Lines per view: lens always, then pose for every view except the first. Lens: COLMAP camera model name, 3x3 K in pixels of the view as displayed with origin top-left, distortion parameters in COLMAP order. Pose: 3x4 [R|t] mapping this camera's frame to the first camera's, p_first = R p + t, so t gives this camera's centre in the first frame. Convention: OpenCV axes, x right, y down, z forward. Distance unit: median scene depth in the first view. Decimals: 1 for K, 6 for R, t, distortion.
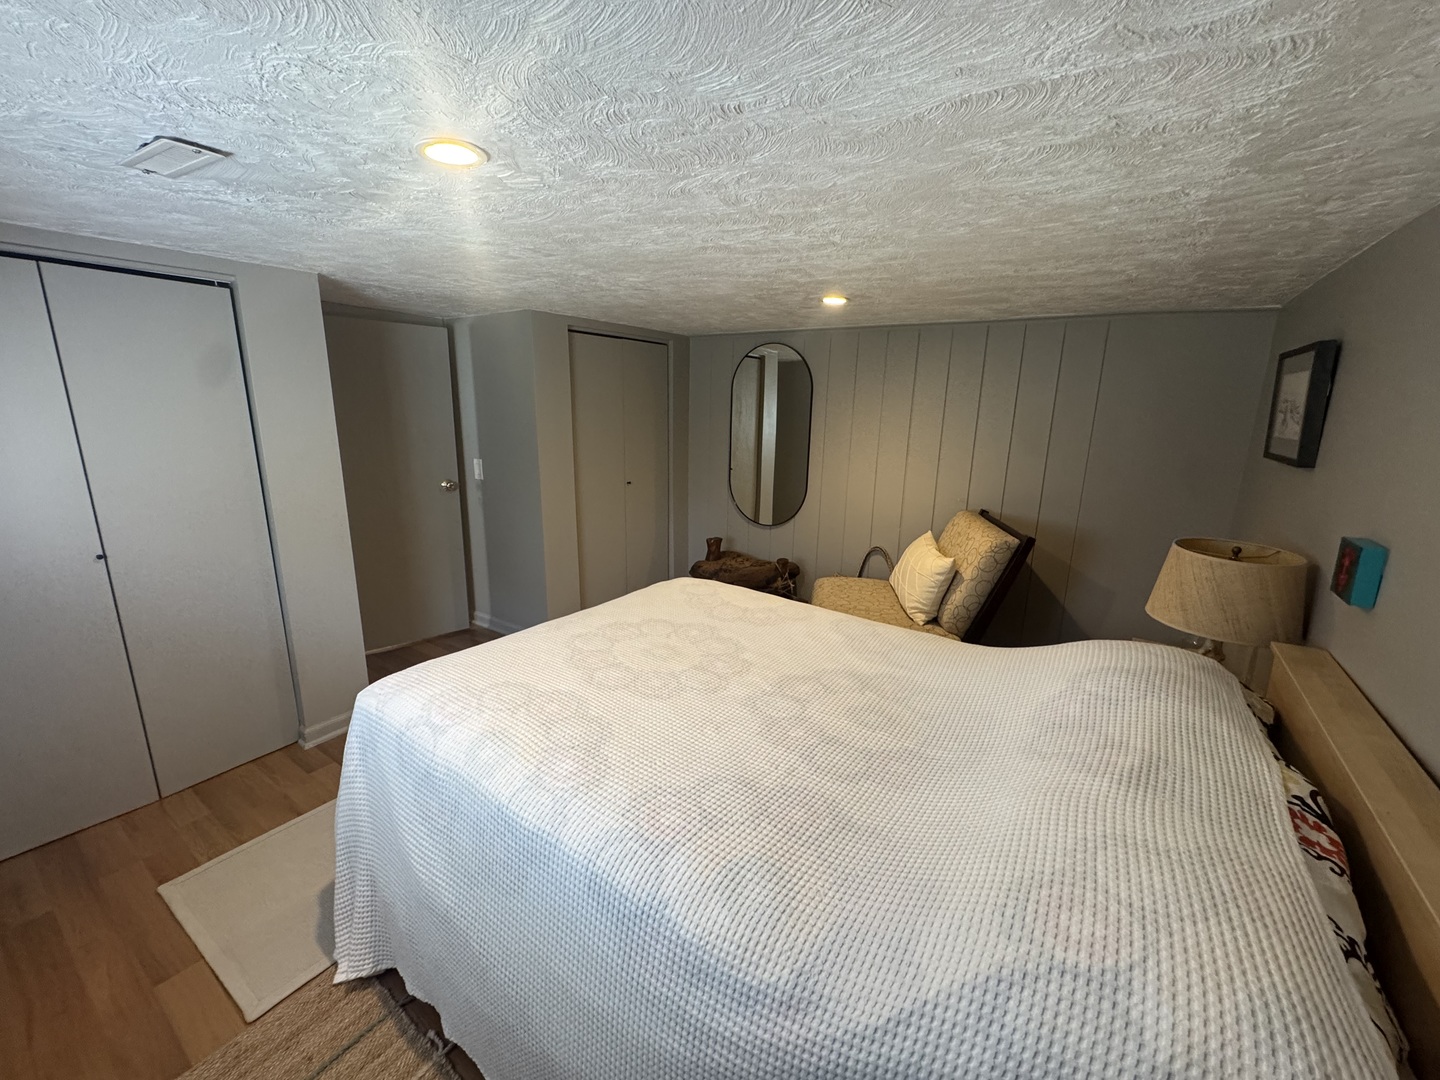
lens RADIAL K [[576.8, 0, 717.8], [0, 576.8, 535.9], [0, 0, 1]] dist [-0.005663, 0.001020]
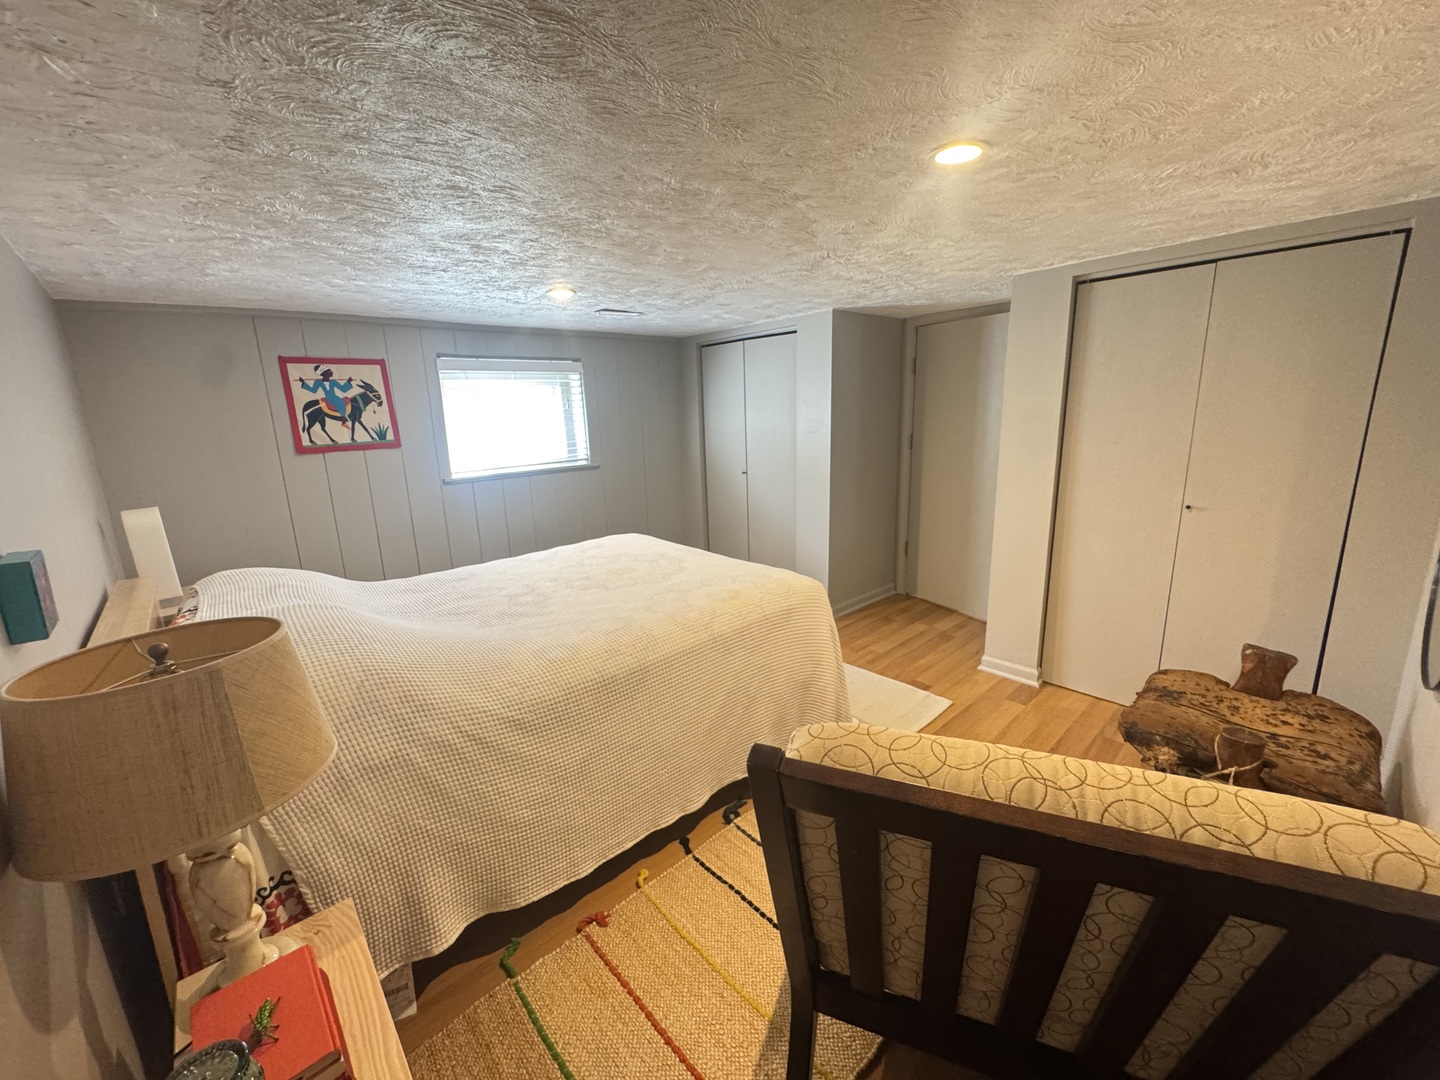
lens RADIAL K [[576.8, 0, 715.7], [0, 576.8, 538.9], [0, 0, 1]] dist [-0.005663, 0.001020]
pose [[-0.225729, 0.201558, -0.953111, 1.082055], [-0.183532, 0.952045, 0.244800, -0.239350], [0.956746, 0.230185, -0.177912, 1.330808]]
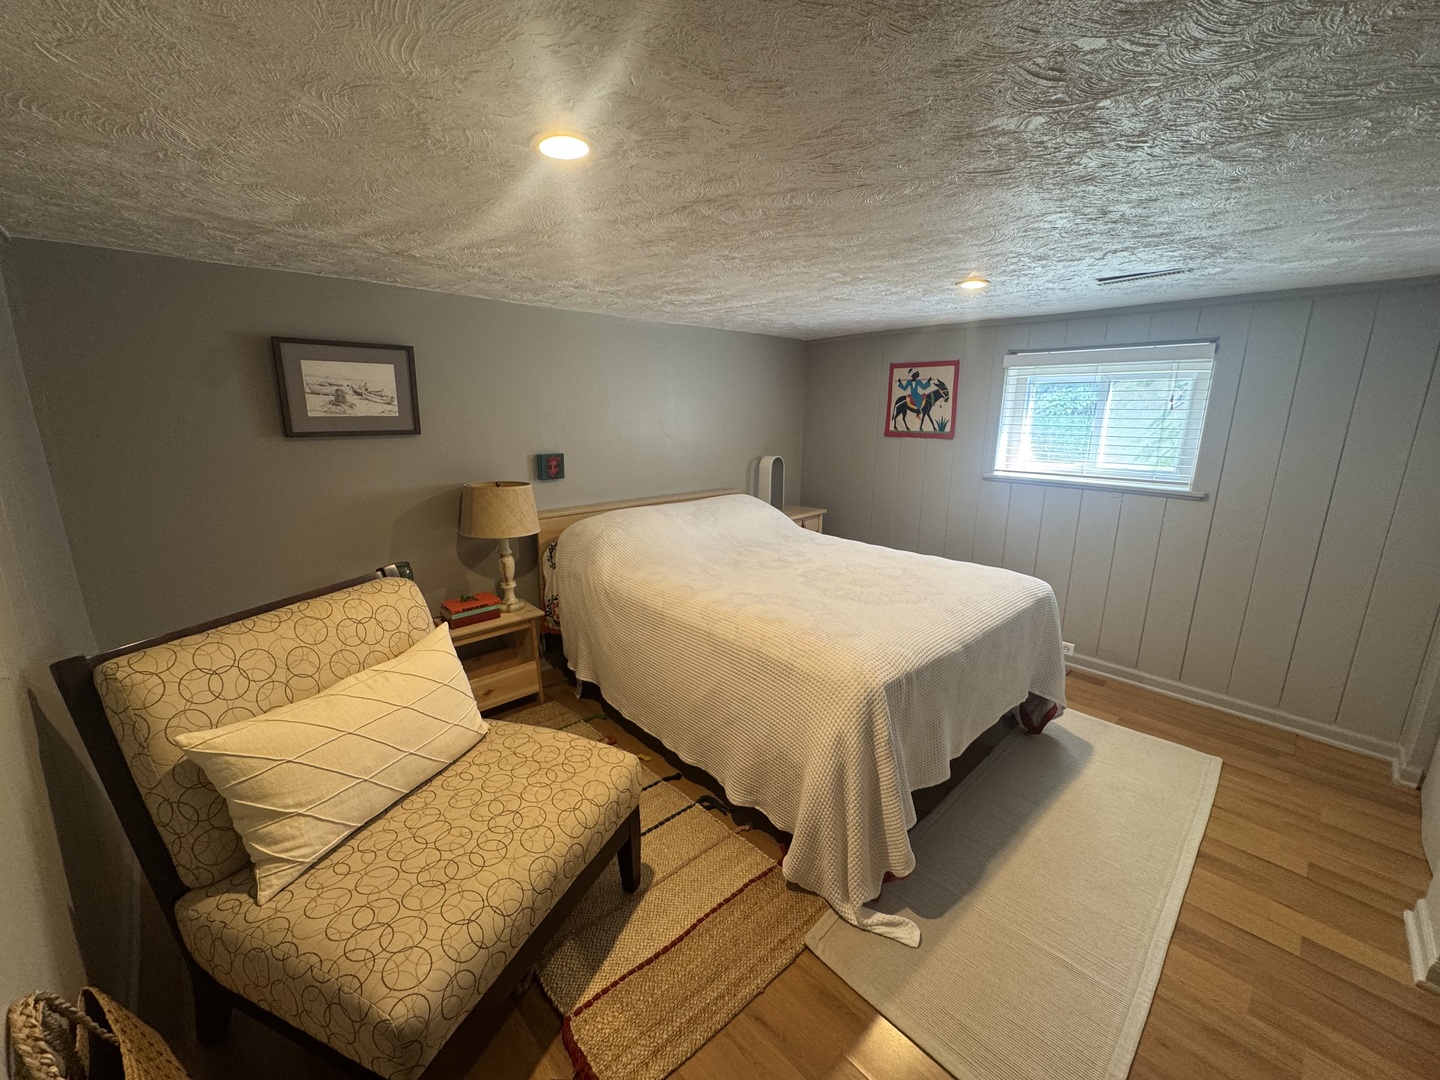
lens RADIAL K [[576.8, 0, 719.0], [0, 576.8, 539.7], [0, 0, 1]] dist [-0.005663, 0.001020]
pose [[-0.976400, -0.070560, 0.204117, -0.030942], [0.025475, 0.900898, 0.433284, -0.450447], [-0.214461, 0.428258, -0.877839, 2.041655]]
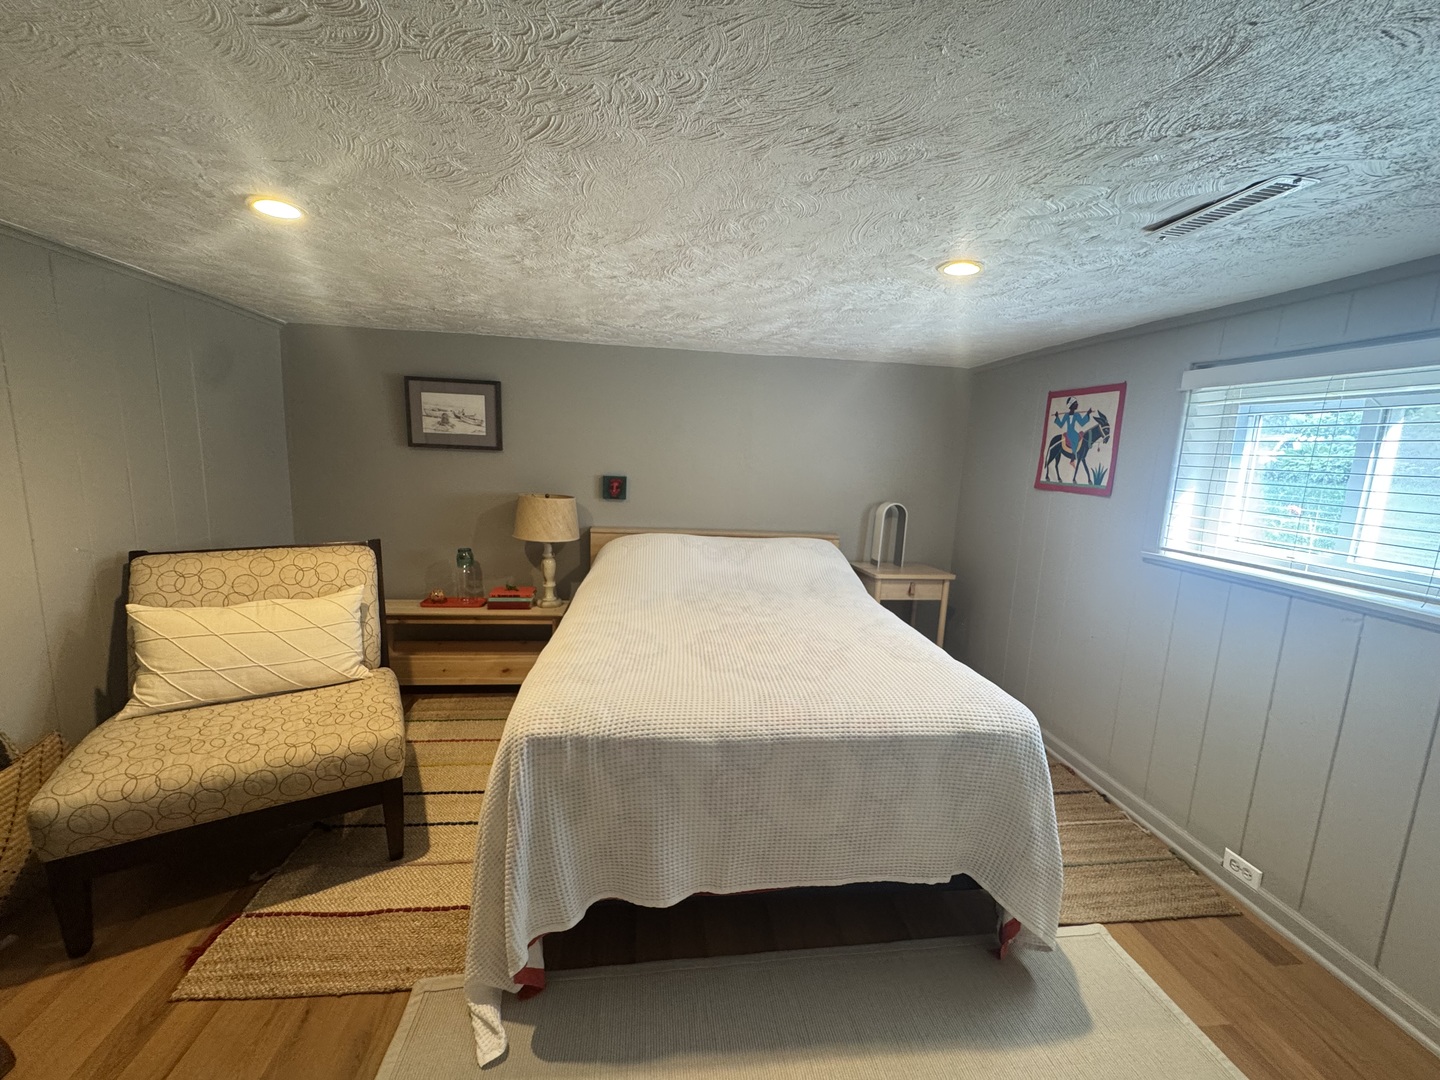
lens RADIAL K [[576.8, 0, 715.5], [0, 576.8, 538.5], [0, 0, 1]] dist [-0.005663, 0.001020]
pose [[-0.659161, -0.164565, 0.733775, -0.745773], [0.111770, 0.943484, 0.312001, -0.321354], [-0.743649, 0.287673, -0.603514, 1.534668]]
